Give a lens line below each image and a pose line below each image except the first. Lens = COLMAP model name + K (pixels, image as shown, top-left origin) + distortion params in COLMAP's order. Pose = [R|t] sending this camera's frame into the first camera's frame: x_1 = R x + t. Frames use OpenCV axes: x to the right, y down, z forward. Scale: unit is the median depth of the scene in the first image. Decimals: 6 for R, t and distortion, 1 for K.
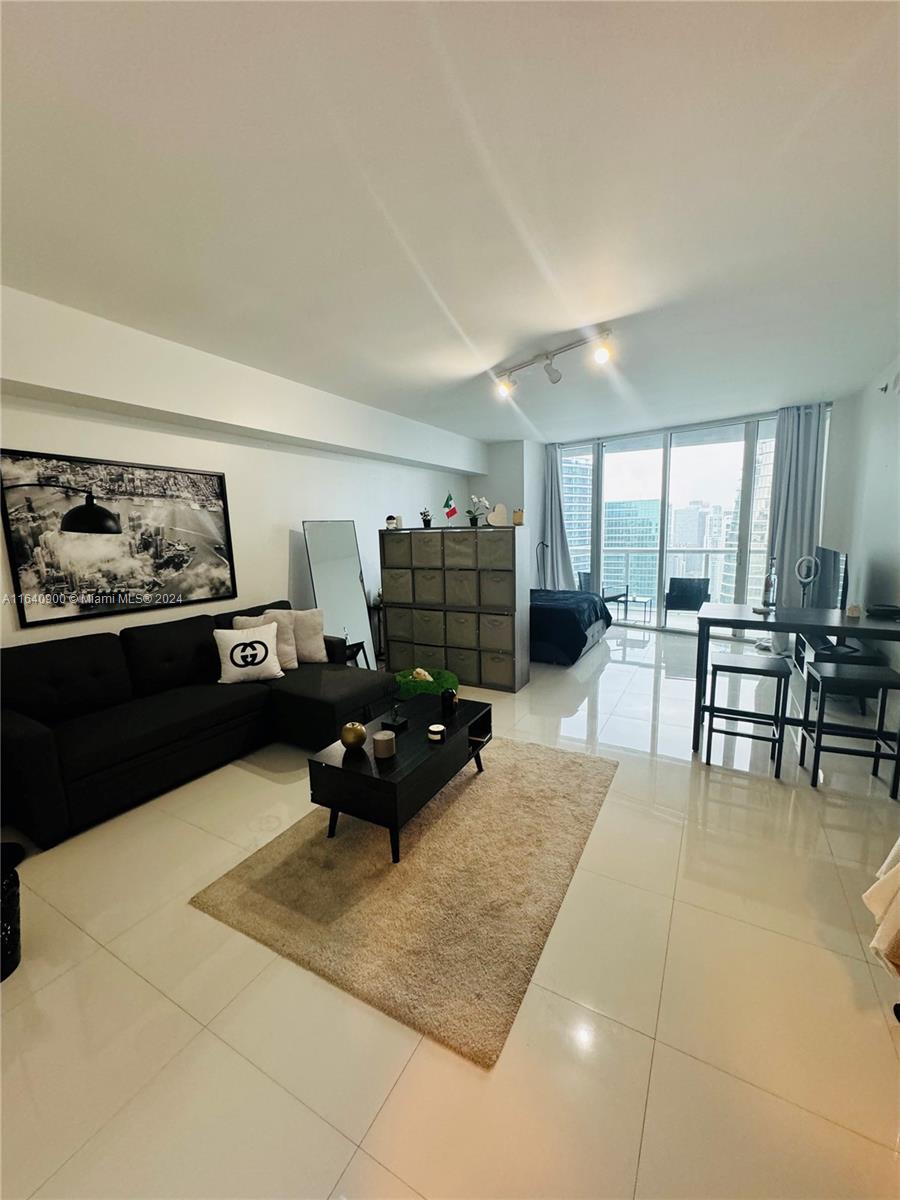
lens RADIAL K [[477.1, 0, 450.0], [0, 477.1, 600.0], [0, 0, 1]] dist [-0.000089, -0.000087]
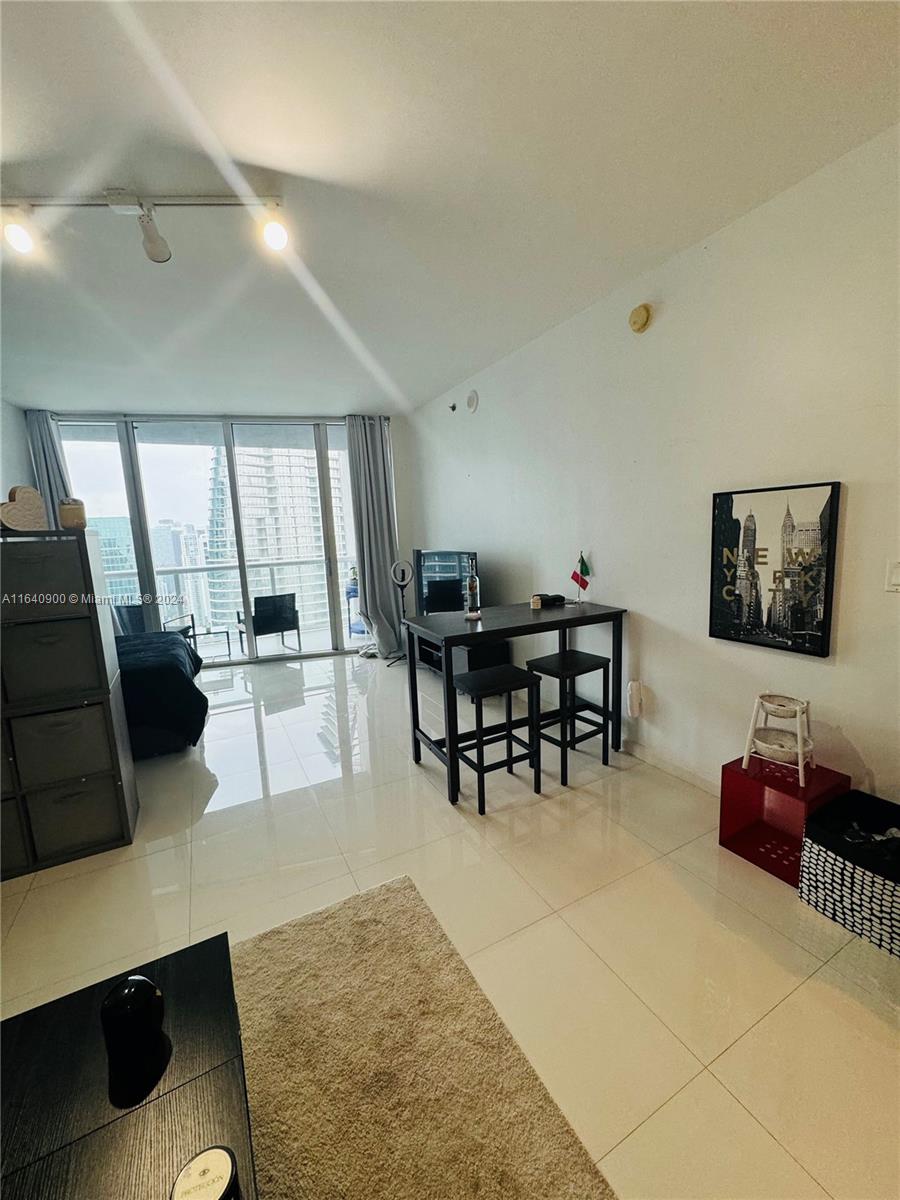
lens RADIAL K [[477.1, 0, 450.0], [0, 477.1, 600.0], [0, 0, 1]] dist [-0.000089, -0.000087]
pose [[0.536756, -0.124404, 0.834516, -0.057370], [0.157152, 0.986503, 0.045983, -0.028559], [-0.828973, 0.106464, 0.549062, 0.267130]]
